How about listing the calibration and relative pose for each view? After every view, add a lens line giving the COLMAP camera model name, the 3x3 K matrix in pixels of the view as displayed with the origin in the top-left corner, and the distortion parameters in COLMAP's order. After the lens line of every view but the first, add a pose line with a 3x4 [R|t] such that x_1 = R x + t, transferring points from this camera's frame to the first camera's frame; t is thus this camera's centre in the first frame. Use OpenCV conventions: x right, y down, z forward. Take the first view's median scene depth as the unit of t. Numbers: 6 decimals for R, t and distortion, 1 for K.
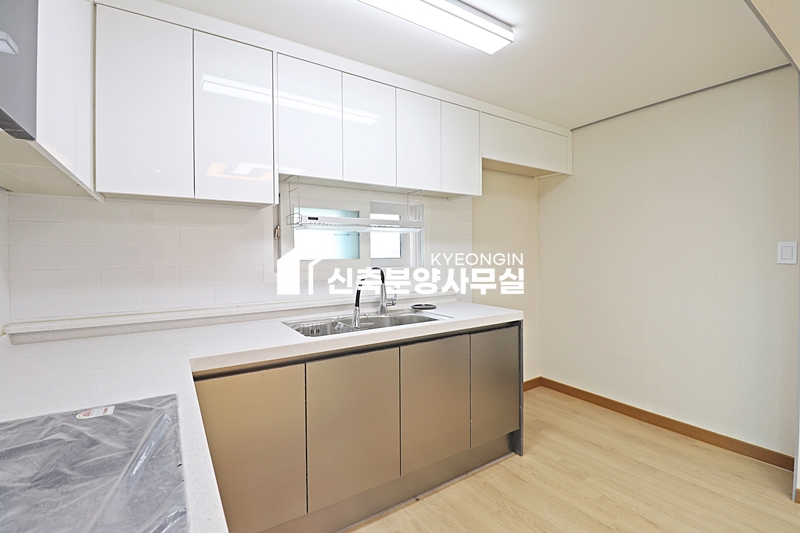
lens RADIAL K [[369.4, 0, 398.0], [0, 369.4, 260.7], [0, 0, 1]] dist [-0.018820, -0.003475]
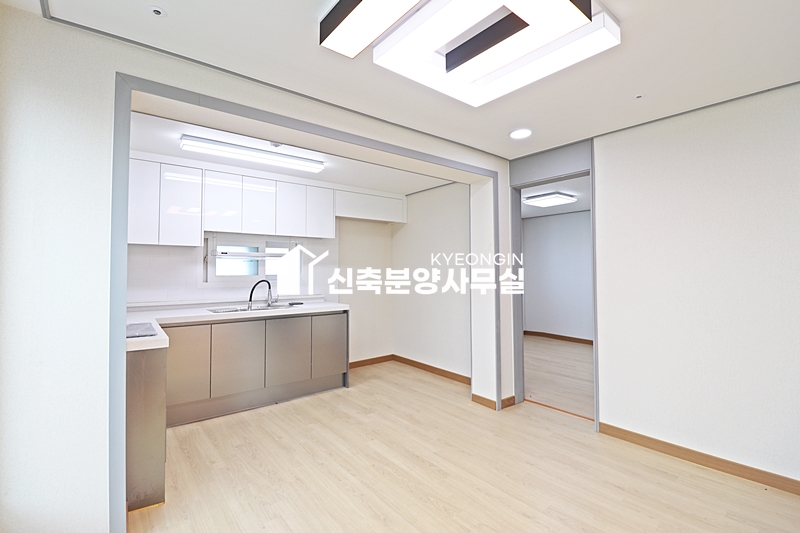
lens RADIAL K [[369.4, 0, 400.9], [0, 369.4, 262.4], [0, 0, 1]] dist [-0.018820, -0.003475]
pose [[0.995533, 0.009762, 0.093906, 0.416111], [-0.005821, 0.999094, -0.042150, 0.003668], [-0.094233, 0.041416, 0.994688, -0.800659]]
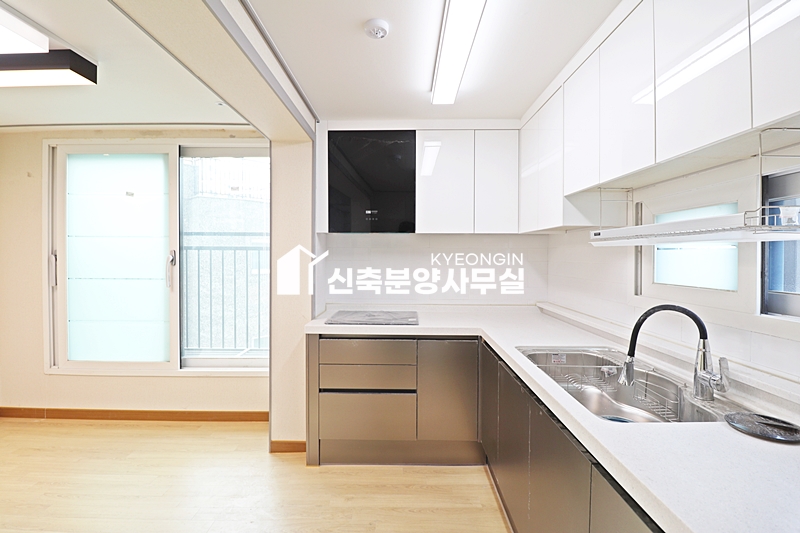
lens RADIAL K [[369.4, 0, 398.1], [0, 369.4, 260.8], [0, 0, 1]] dist [-0.018820, -0.003475]
pose [[-0.550376, 0.013758, -0.834804, 0.651549], [-0.013229, 0.999595, 0.025195, -0.060057], [0.834812, 0.024911, -0.549971, 0.963958]]
